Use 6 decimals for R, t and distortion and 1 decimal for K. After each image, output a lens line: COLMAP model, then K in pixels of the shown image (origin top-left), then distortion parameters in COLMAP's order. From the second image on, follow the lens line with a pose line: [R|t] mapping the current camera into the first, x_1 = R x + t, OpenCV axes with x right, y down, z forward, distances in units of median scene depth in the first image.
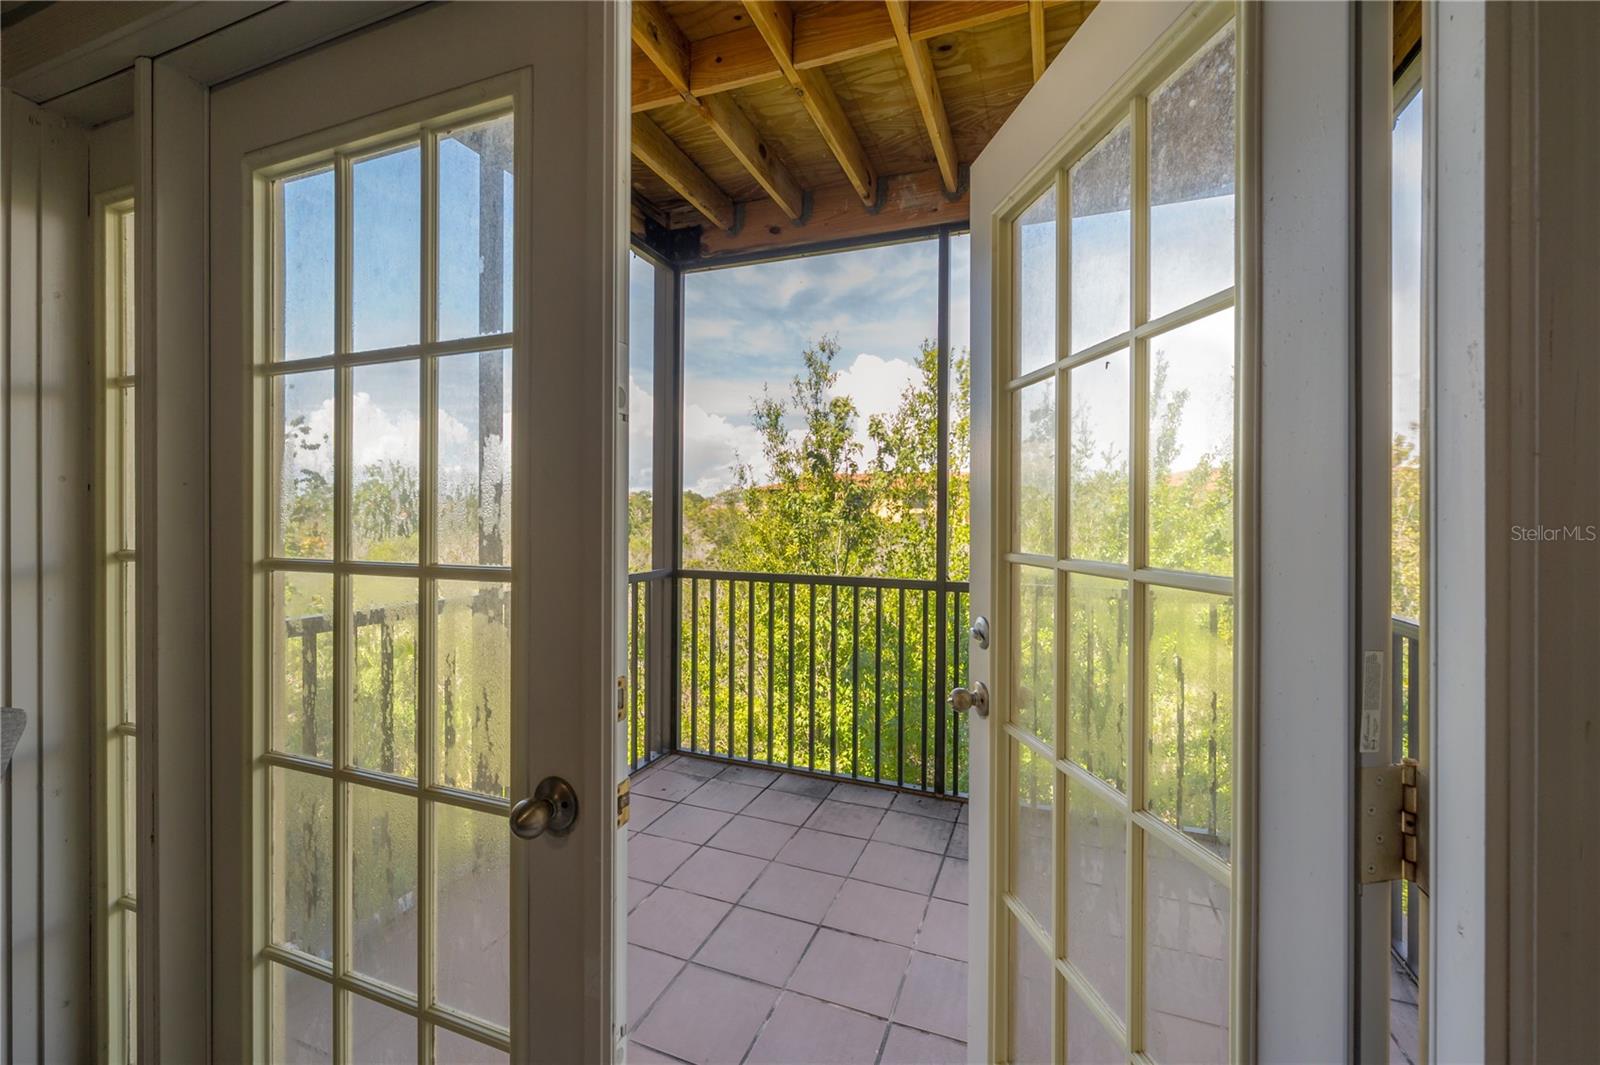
lens RADIAL K [[658.0, 0, 800.0], [0, 658.0, 532.5], [0, 0, 1]] dist [0.000828, 0.000012]
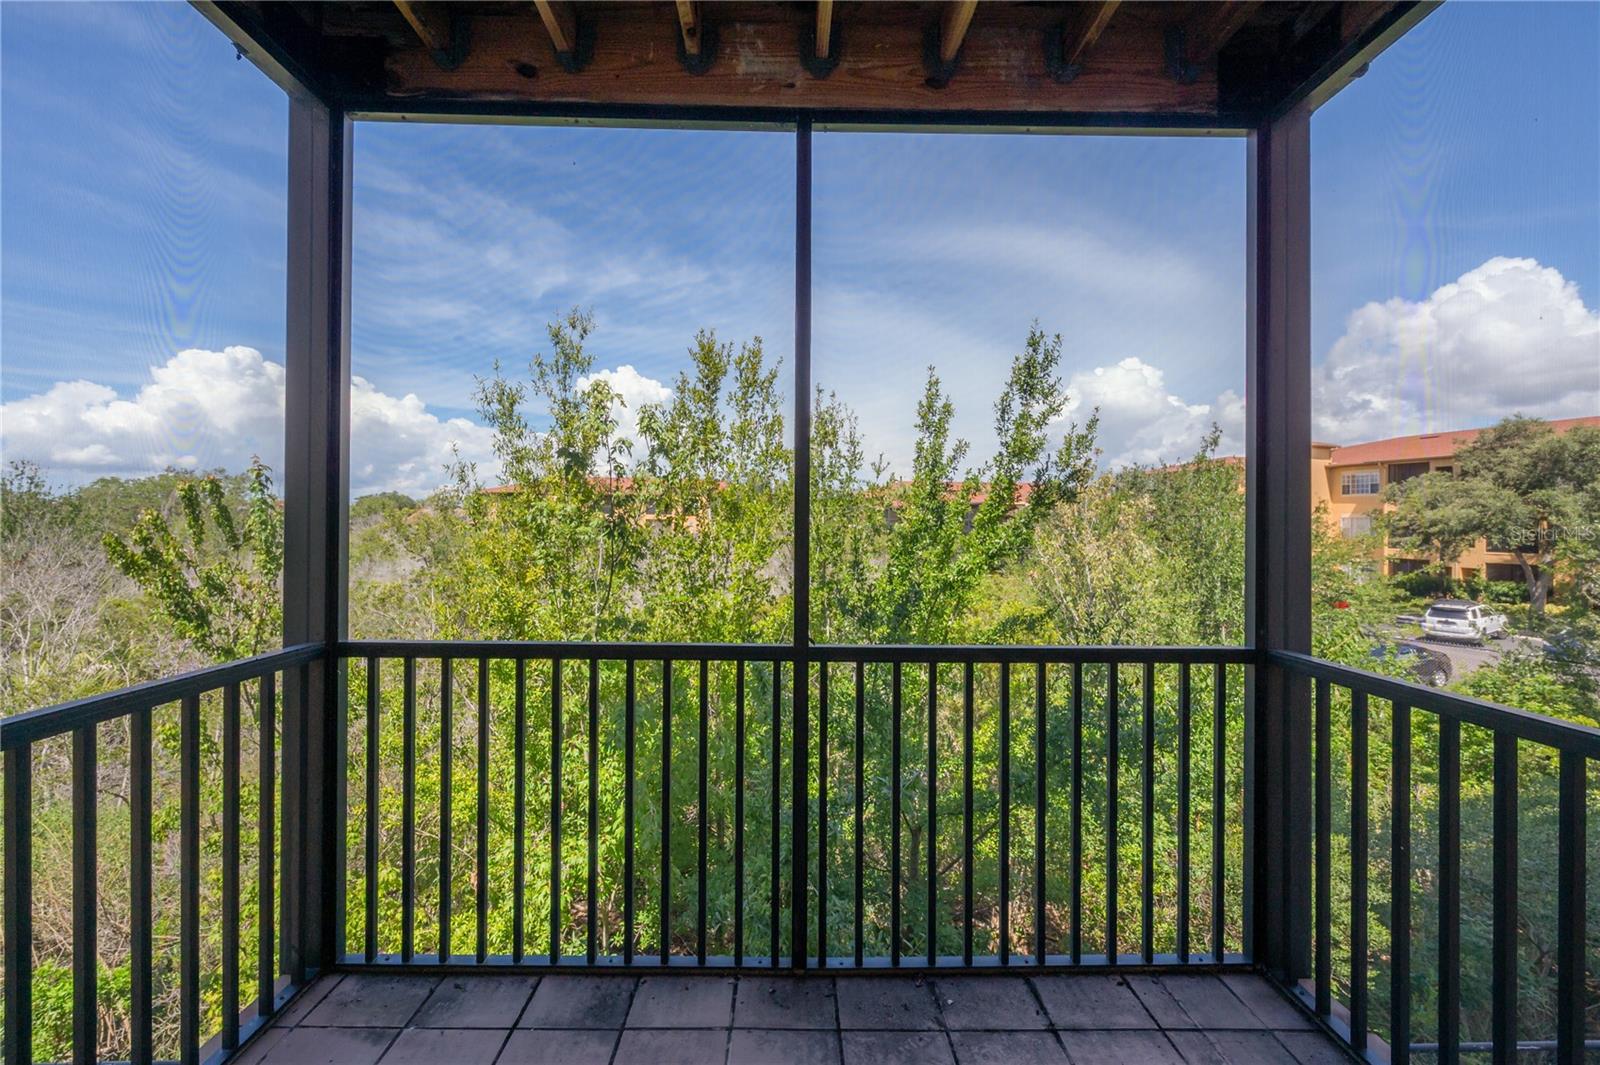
lens RADIAL K [[665.2, 0, 800.0], [0, 665.2, 532.5], [0, 0, 1]] dist [-0.002714, 0.000243]
pose [[0.927740, -0.001693, 0.373223, -0.016620], [0.005309, 0.999948, -0.008662, -0.015943], [-0.373189, 0.010018, 0.927701, 0.173921]]
